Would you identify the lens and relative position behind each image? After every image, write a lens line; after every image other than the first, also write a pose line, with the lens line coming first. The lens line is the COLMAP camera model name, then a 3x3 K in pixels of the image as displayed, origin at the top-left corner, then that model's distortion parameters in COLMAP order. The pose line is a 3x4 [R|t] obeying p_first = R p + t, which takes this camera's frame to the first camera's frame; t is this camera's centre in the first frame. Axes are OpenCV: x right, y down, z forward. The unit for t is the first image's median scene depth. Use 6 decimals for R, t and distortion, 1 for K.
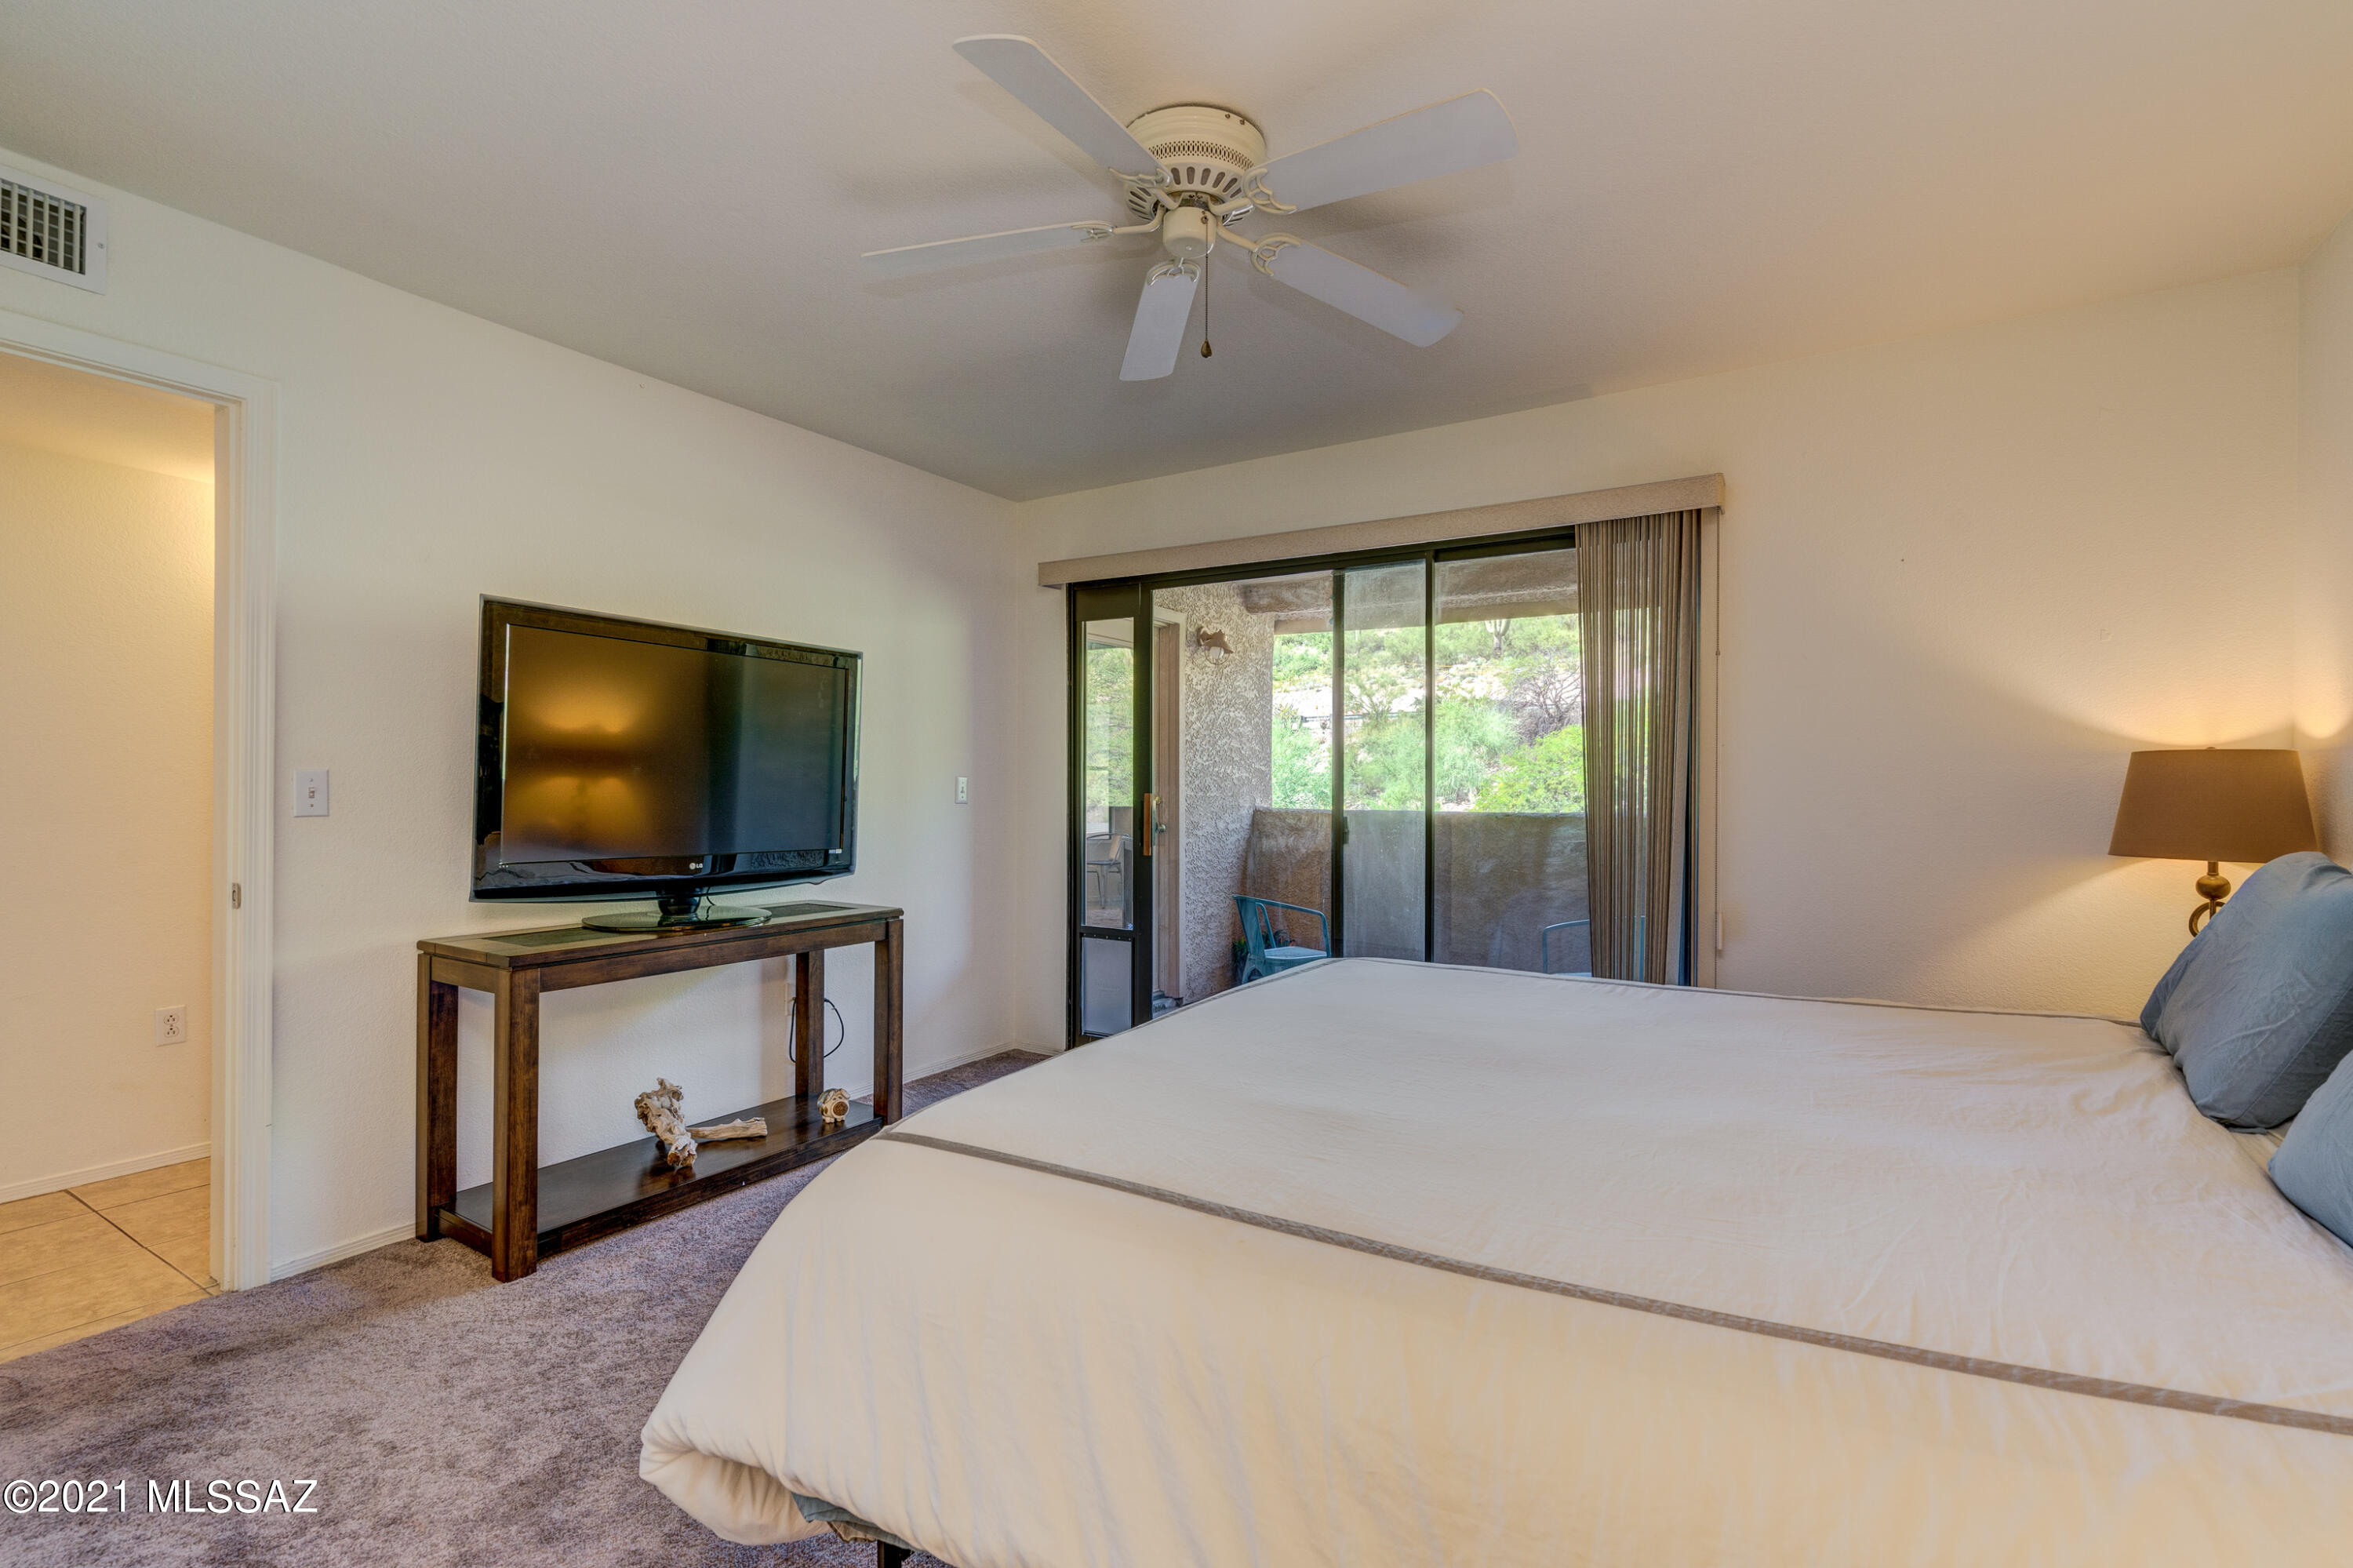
lens RADIAL K [[1048.9, 0, 1176.5], [0, 1048.9, 784.0], [0, 0, 1]] dist [-0.001261, -0.000165]
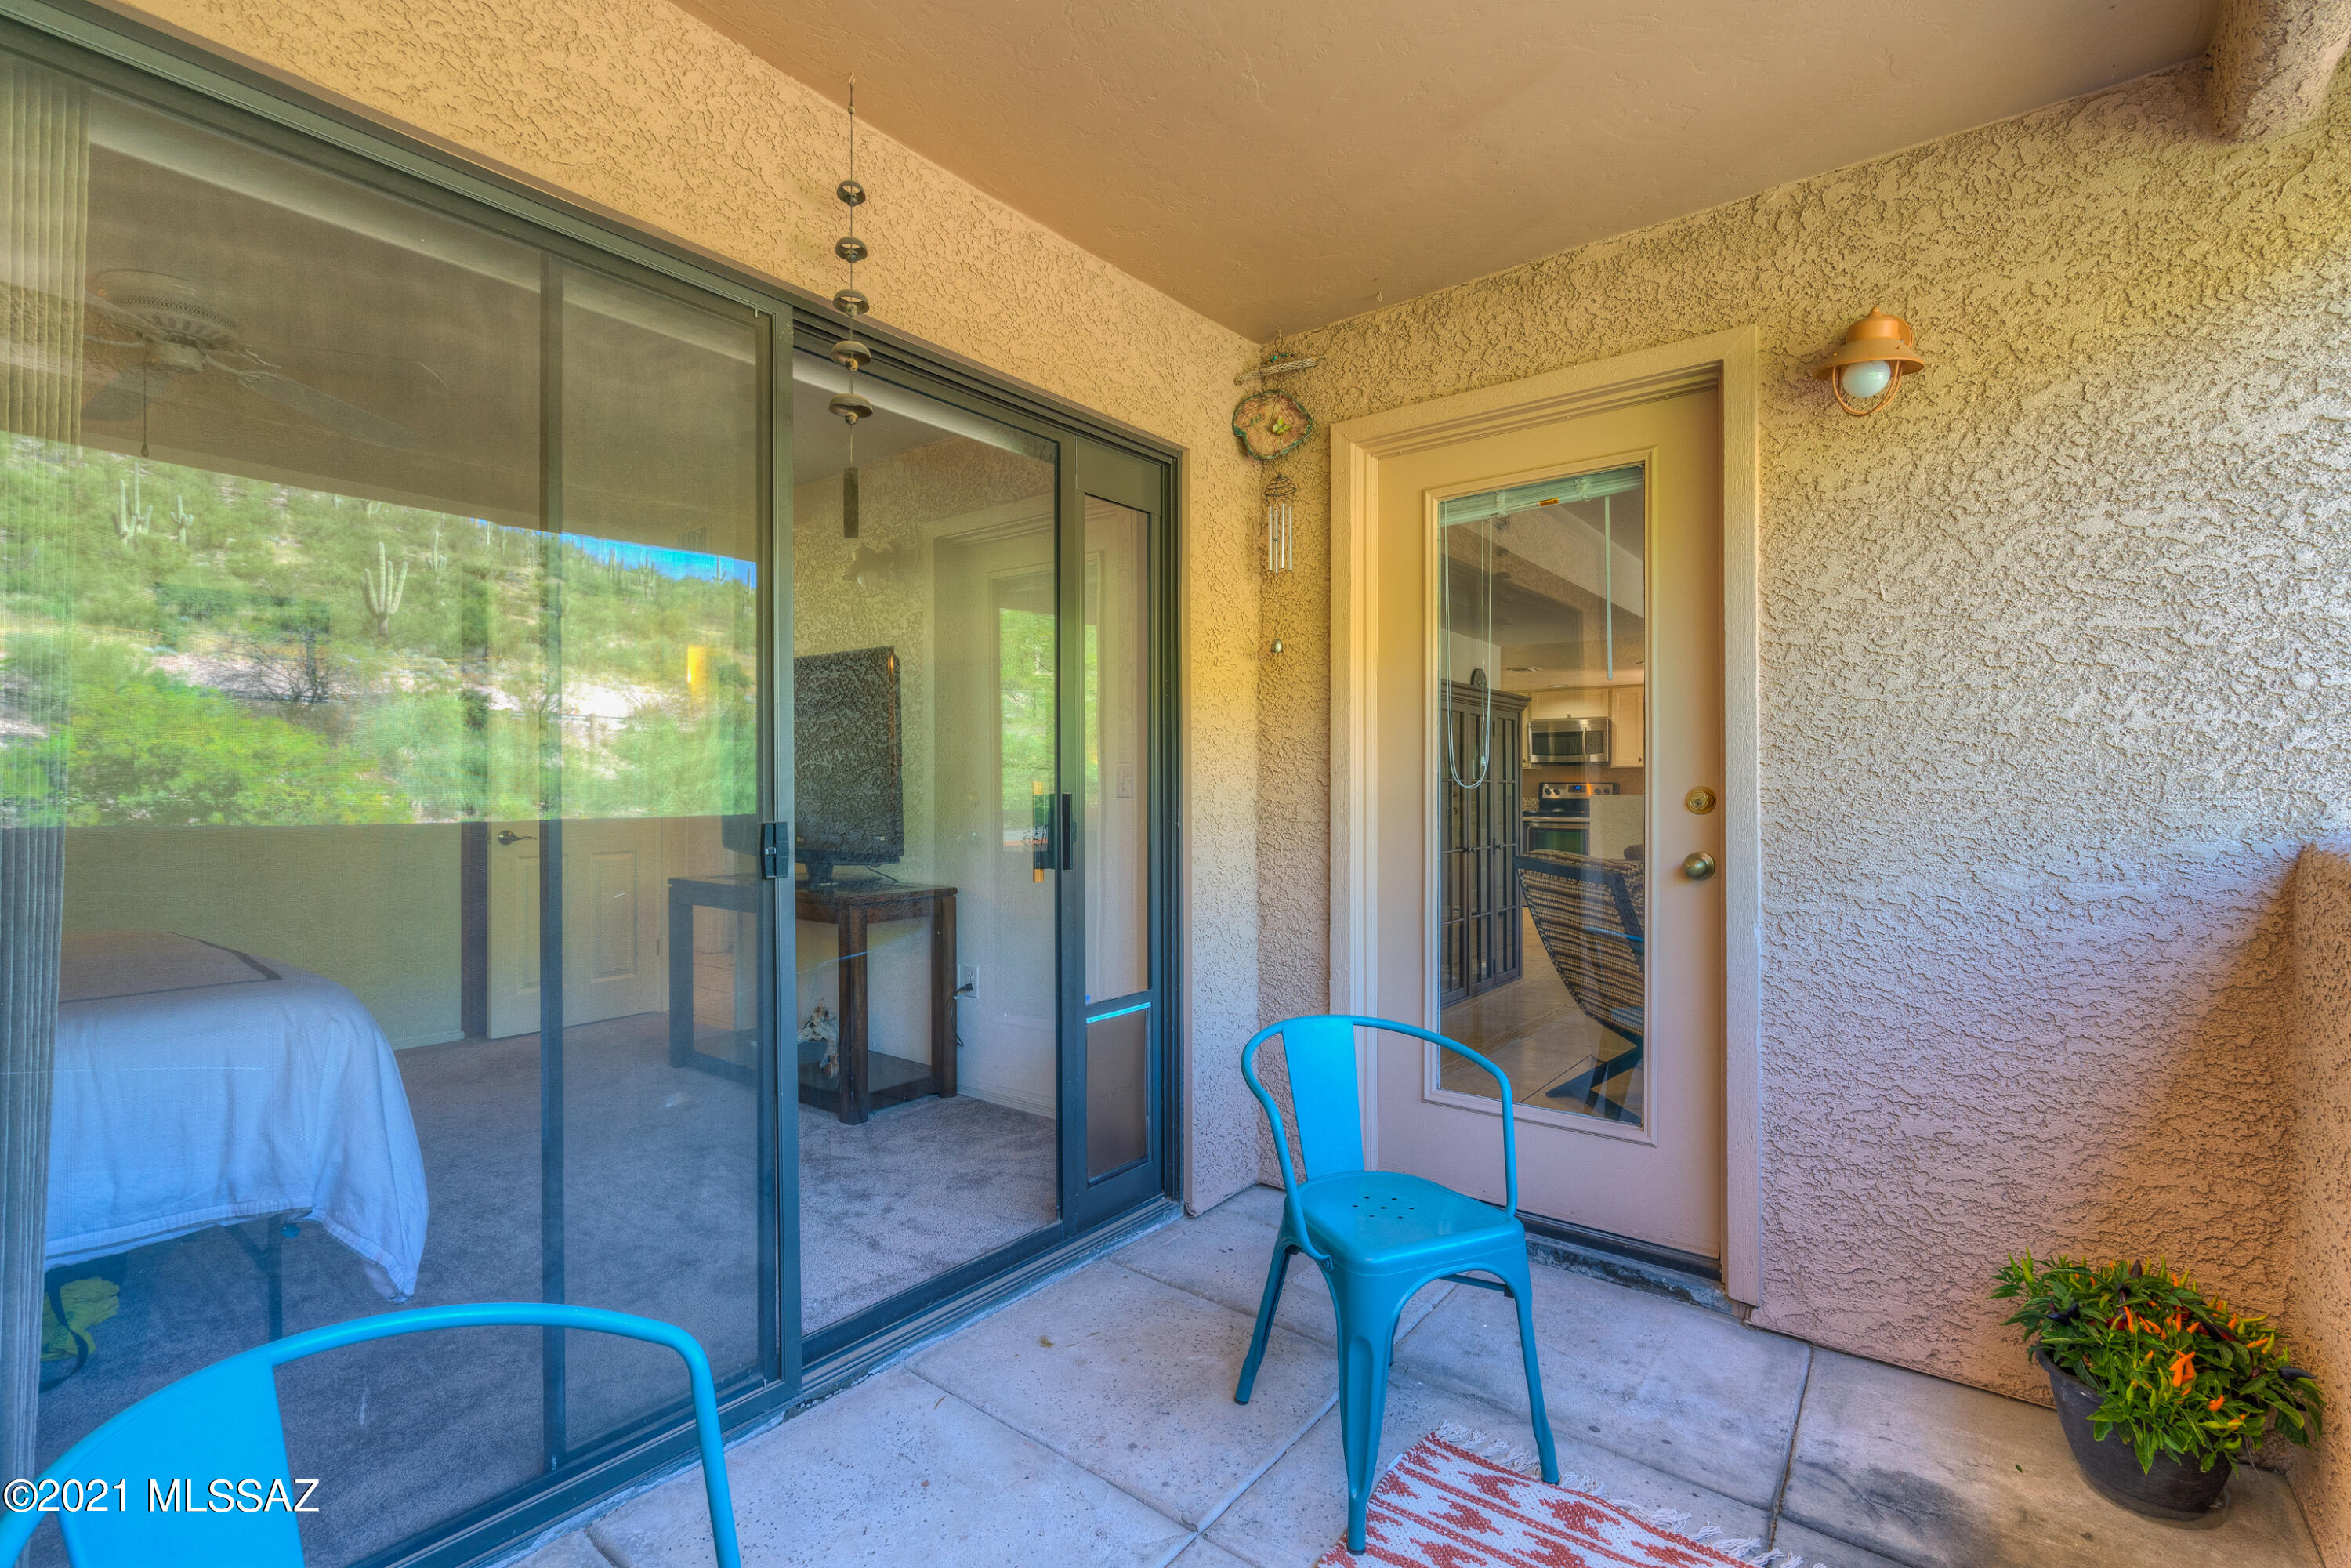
lens RADIAL K [[1047.9, 0, 1175.5], [0, 1047.9, 784.0], [0, 0, 1]] dist [-0.001261, -0.000165]
pose [[-0.111481, -0.007097, -0.993741, 0.403268], [0.010352, 0.999912, -0.008302, 0.009696], [0.993713, -0.011213, -0.111398, 0.795323]]
